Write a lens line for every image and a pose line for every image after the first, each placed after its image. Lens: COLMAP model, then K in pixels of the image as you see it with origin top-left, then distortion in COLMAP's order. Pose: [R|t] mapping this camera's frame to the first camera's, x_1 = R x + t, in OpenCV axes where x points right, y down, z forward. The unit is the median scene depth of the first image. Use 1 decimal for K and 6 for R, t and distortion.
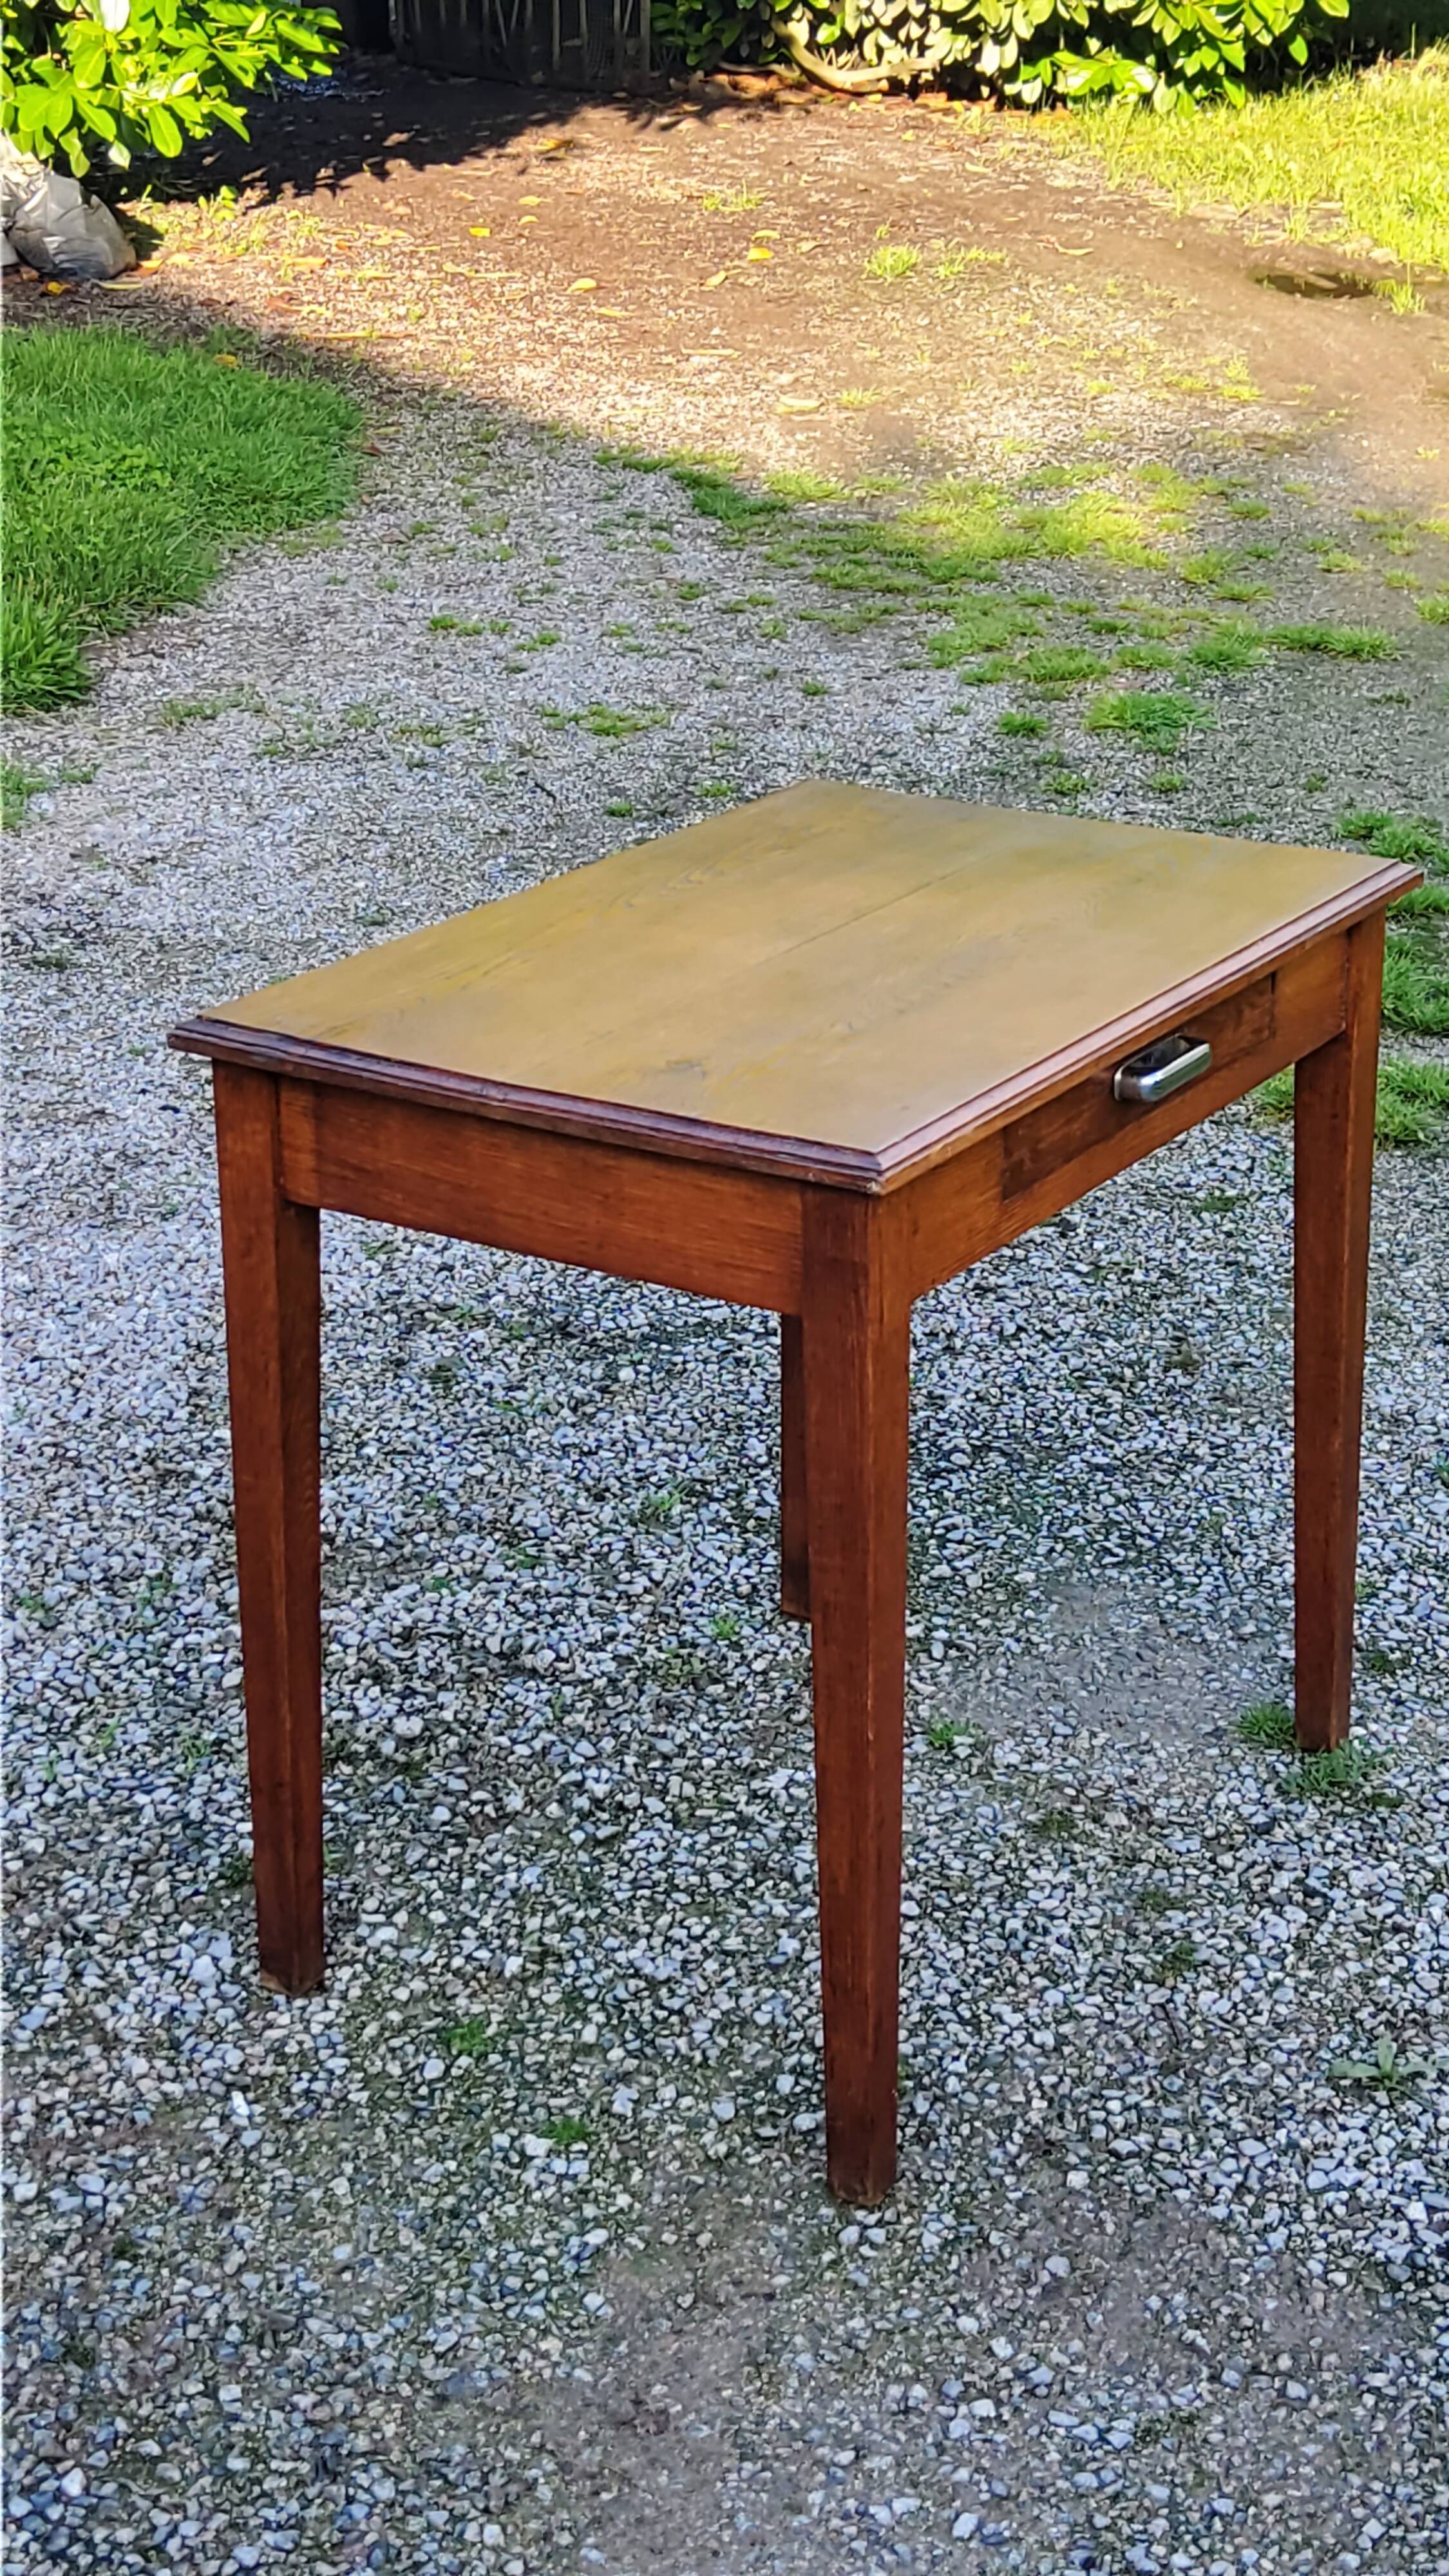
lens RADIAL K [[3835.1, 0, 745.1], [0, 3835.1, 1292.1], [0, 0, 1]] dist [0.117741, 0.000000]
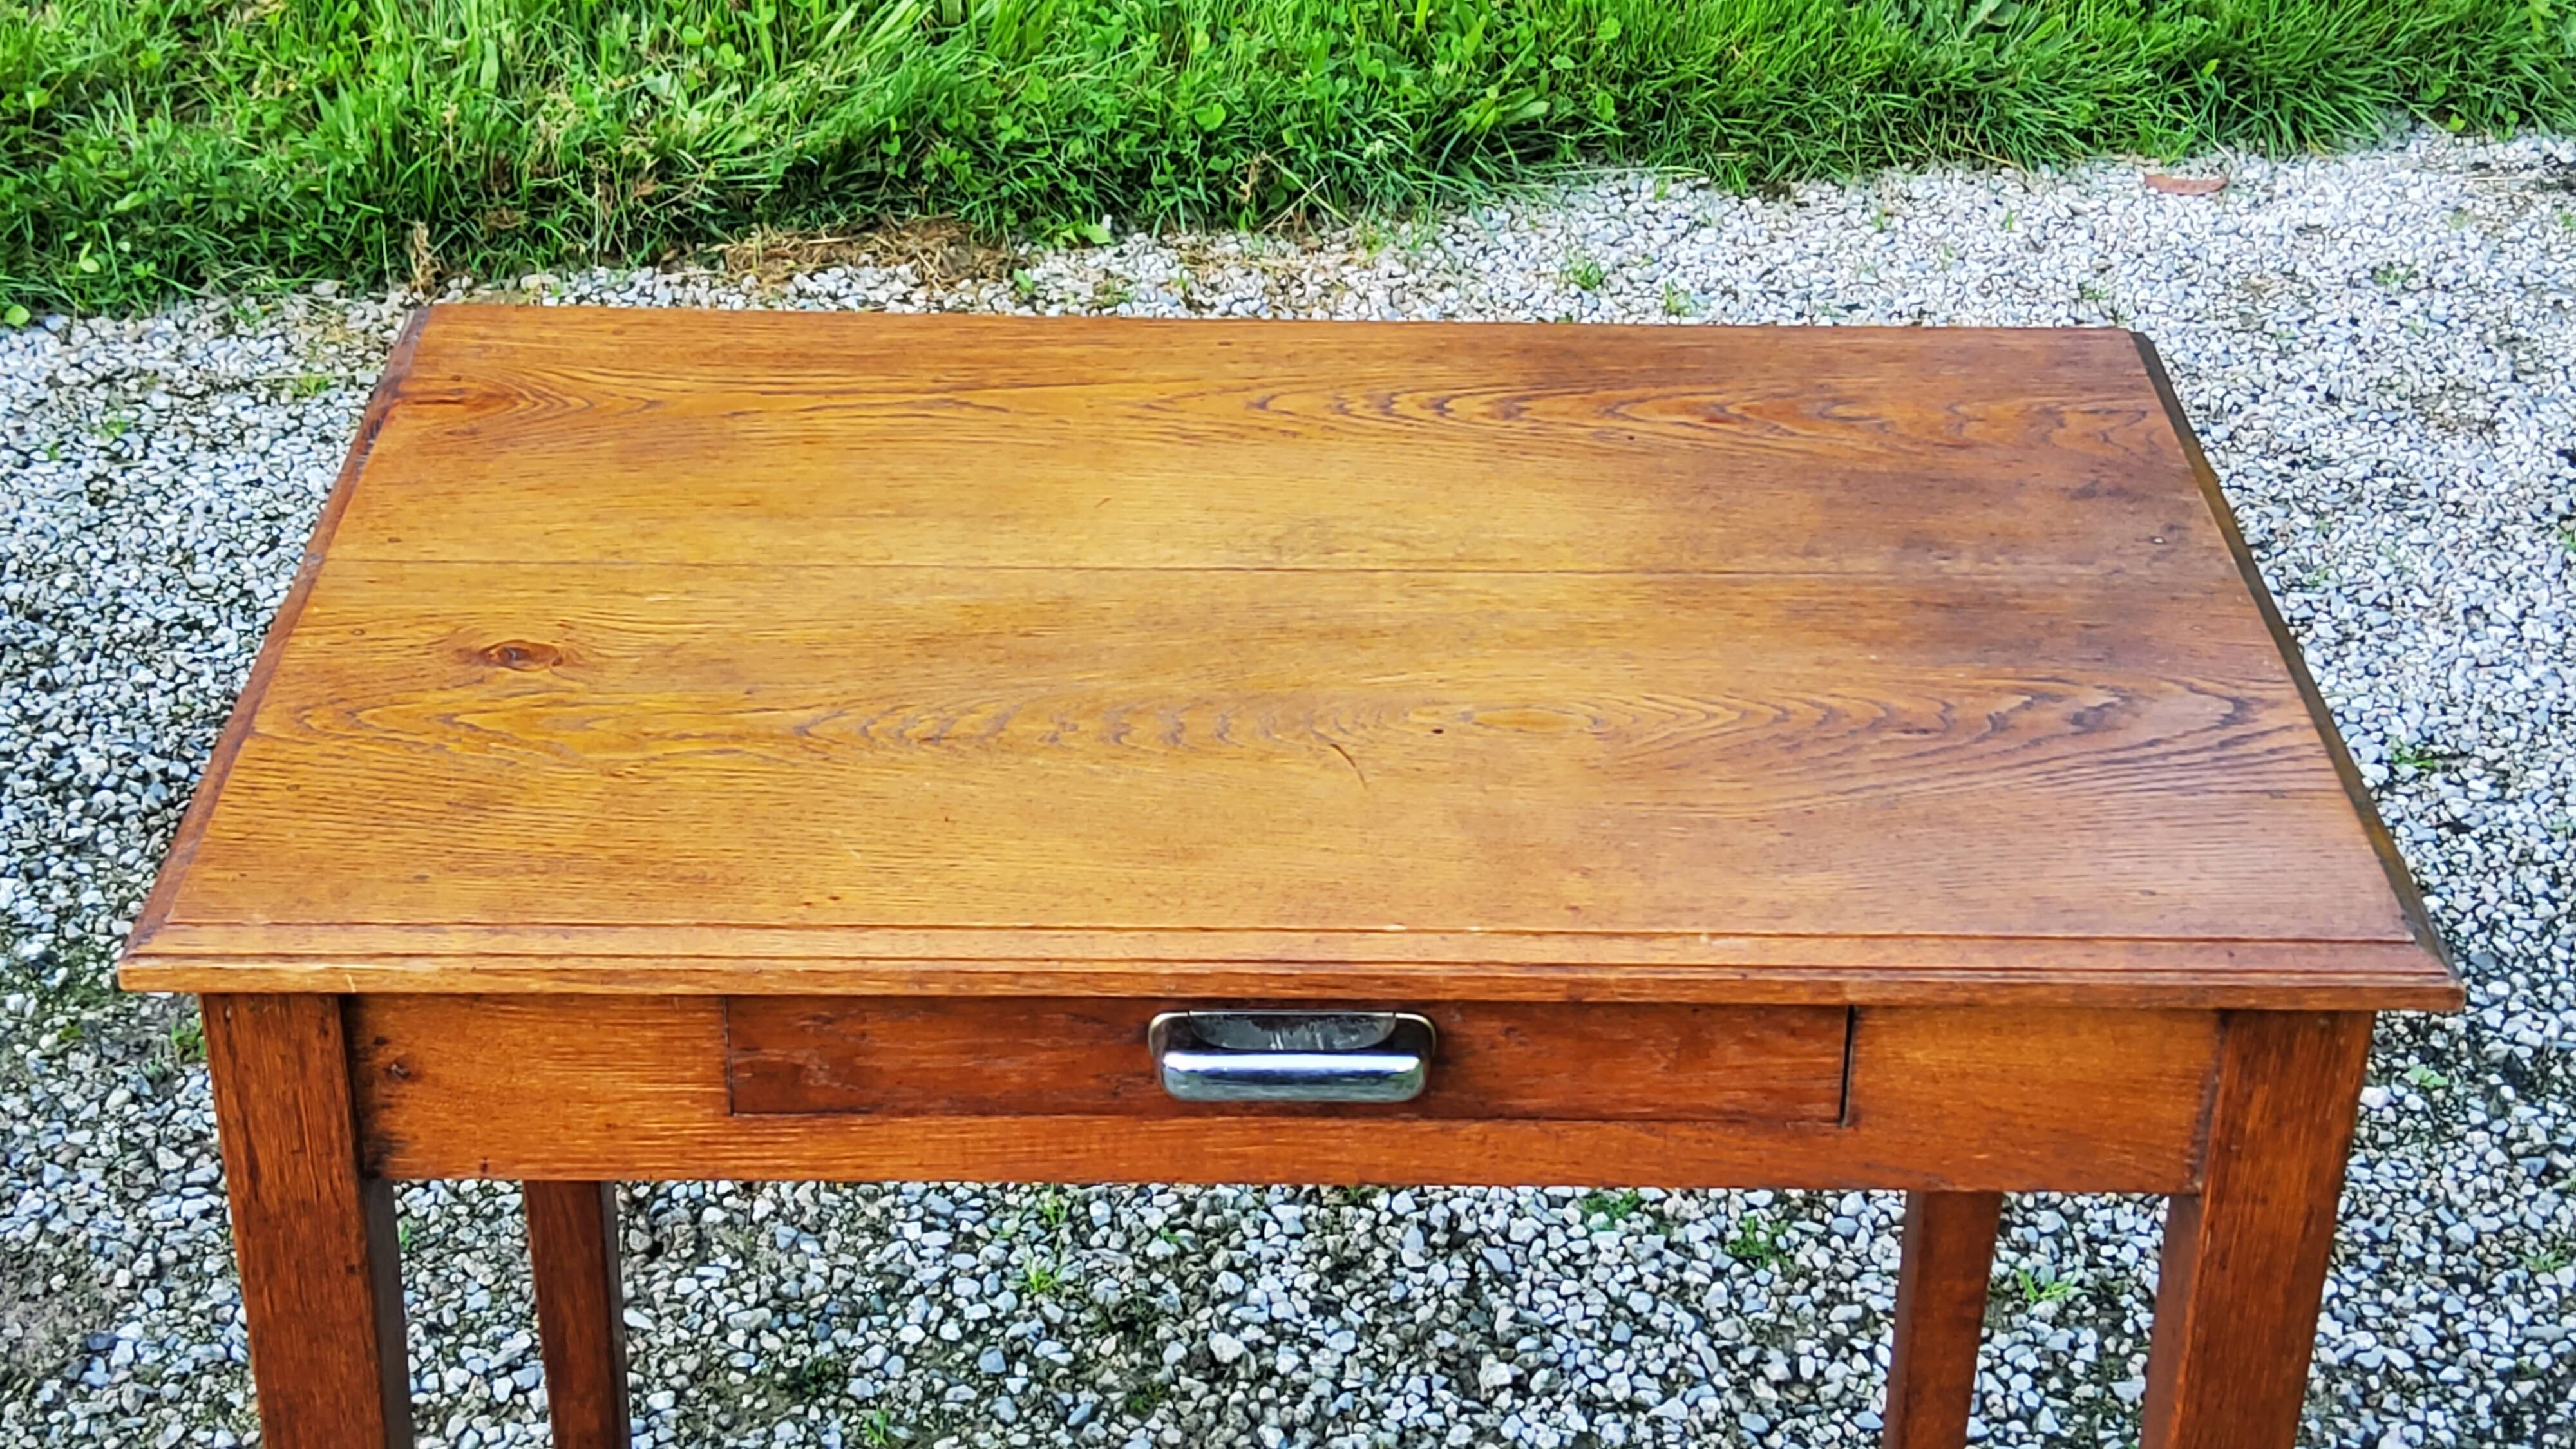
lens RADIAL K [[3835.1, 0, 1269.8], [0, 3835.1, 694.8], [0, 0, 1]] dist [0.117741, 0.000000]
pose [[0.532410, 0.432985, -0.727368, 0.430482], [-0.321713, 0.898302, 0.299255, -0.238403], [0.782969, 0.074677, 0.617562, 0.607832]]
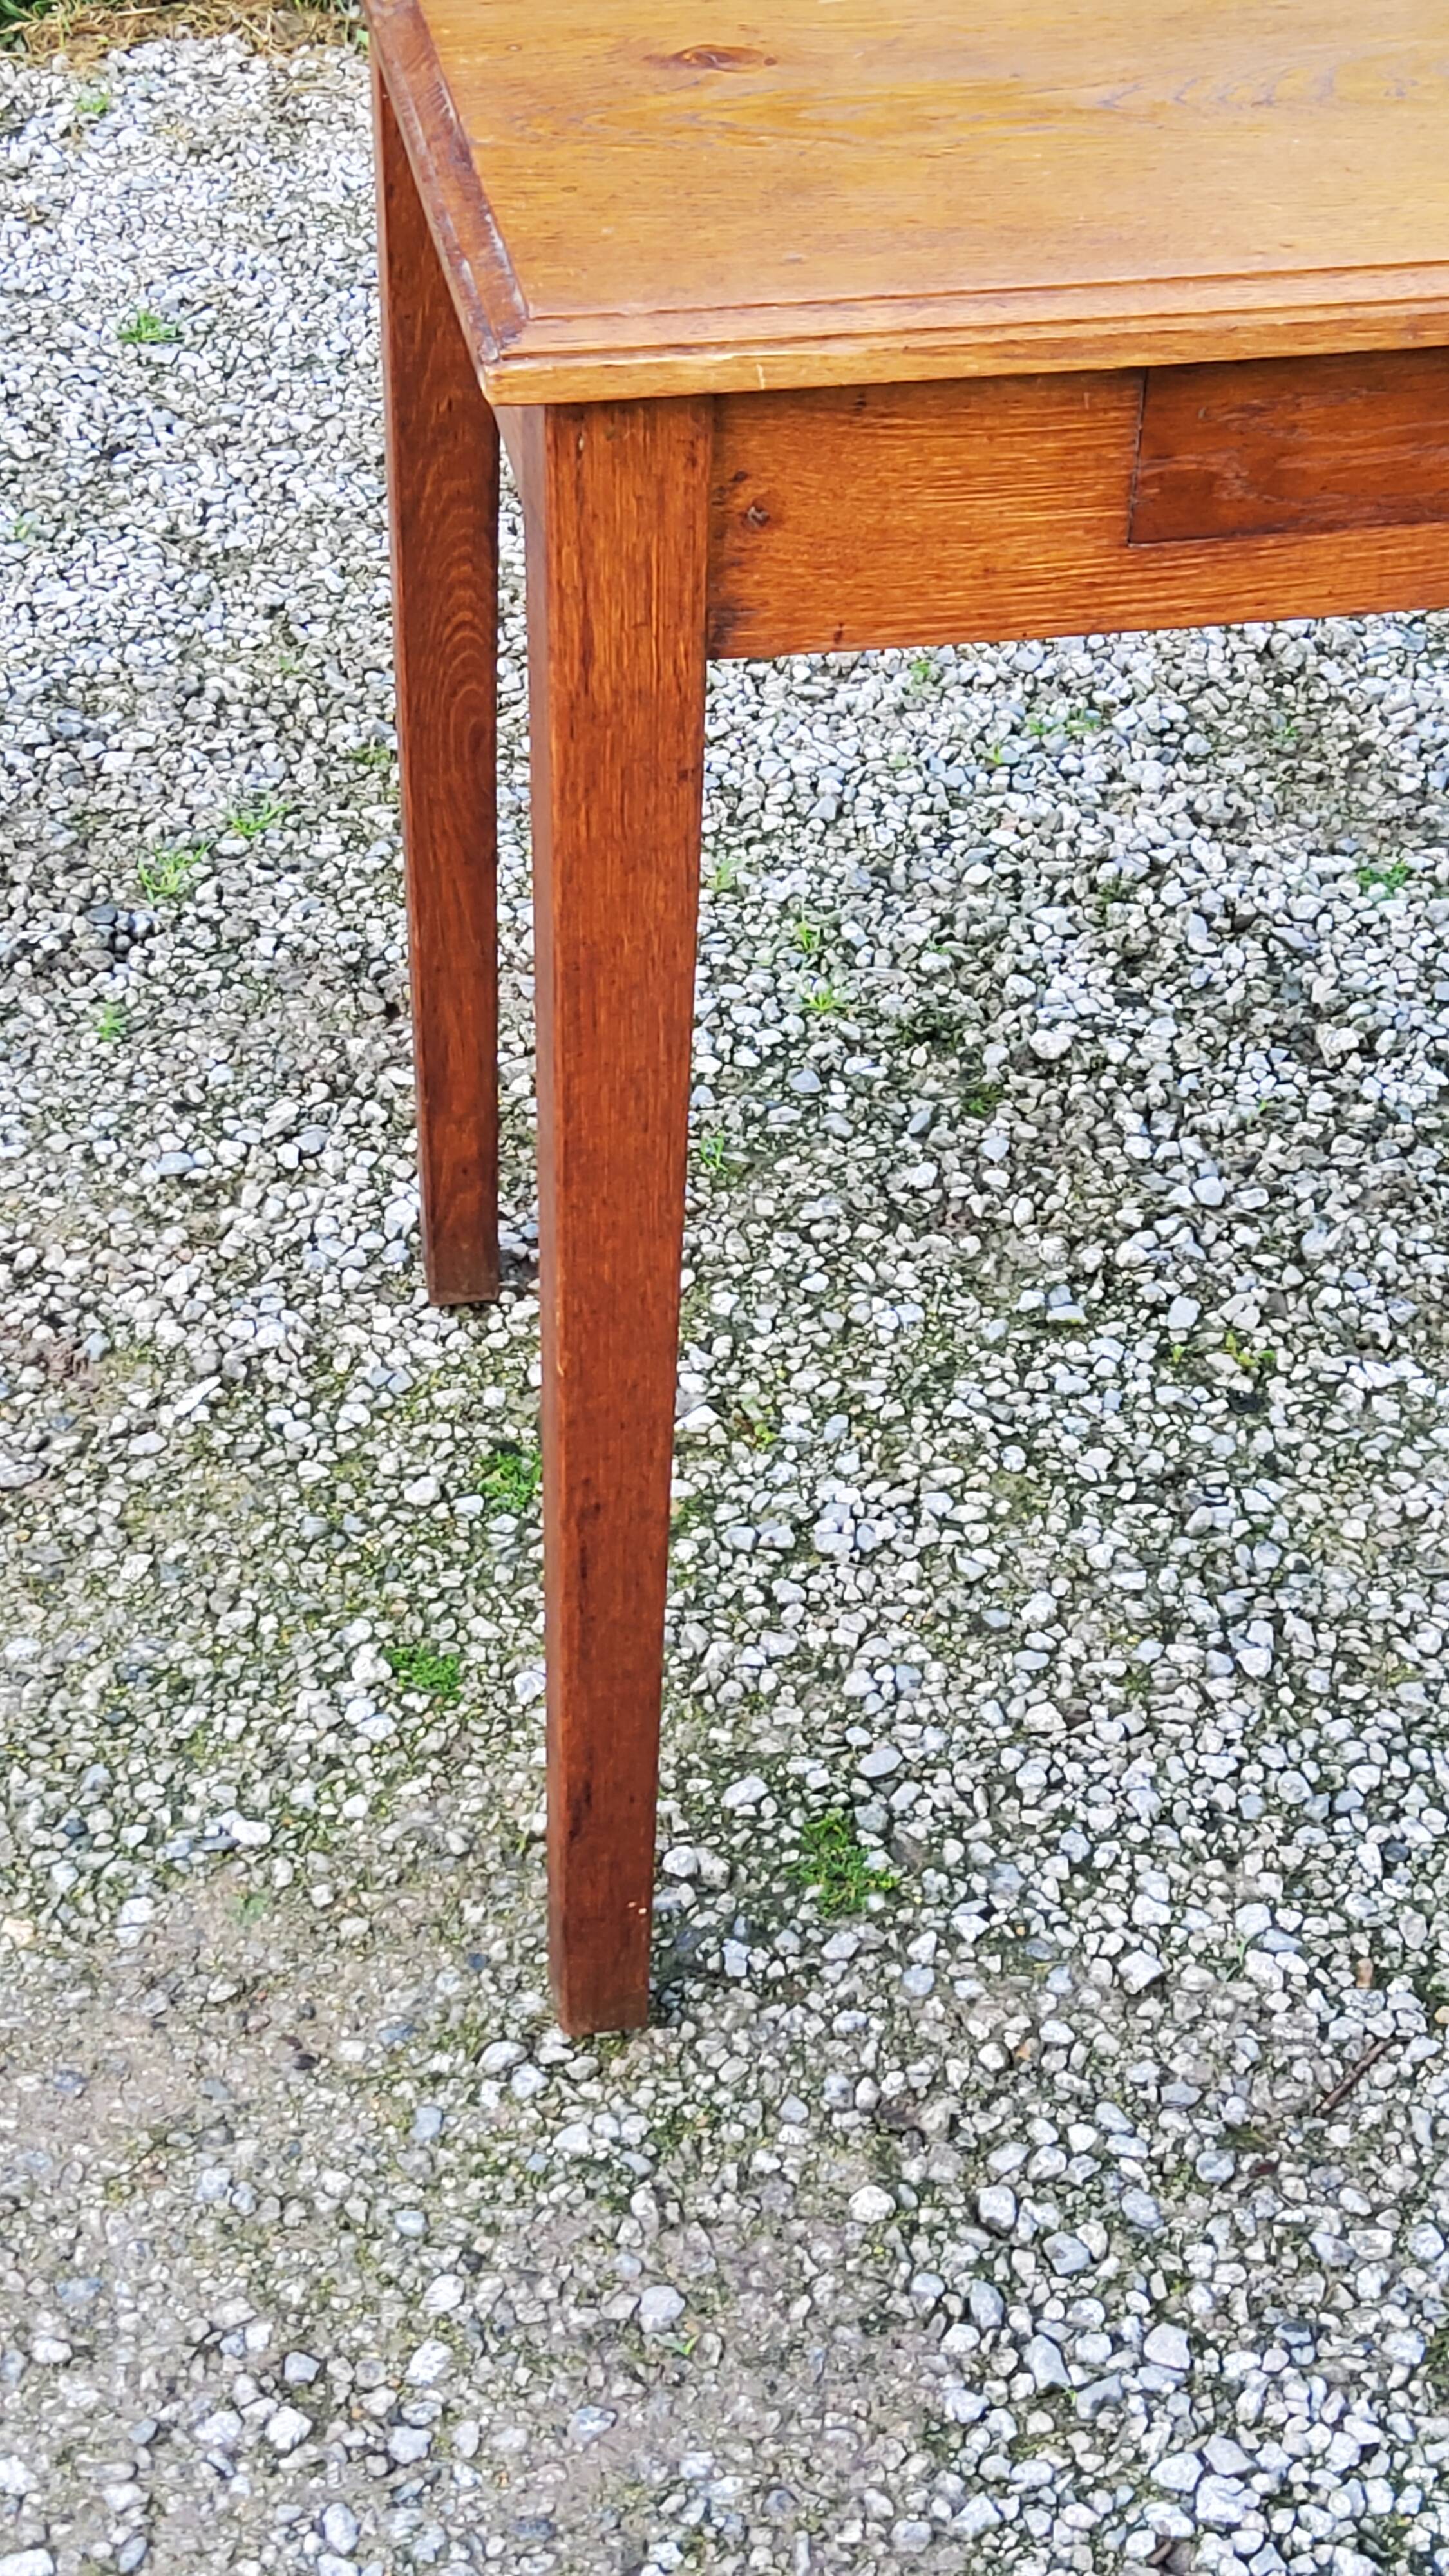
lens RADIAL K [[3835.1, 0, 731.6], [0, 3835.1, 1269.1], [0, 0, 1]] dist [0.117741, 0.000000]
pose [[0.674255, 0.464473, -0.574148, 0.307717], [-0.289753, 0.881496, 0.372838, -0.094915], [0.679282, -0.085027, 0.728935, 0.518795]]
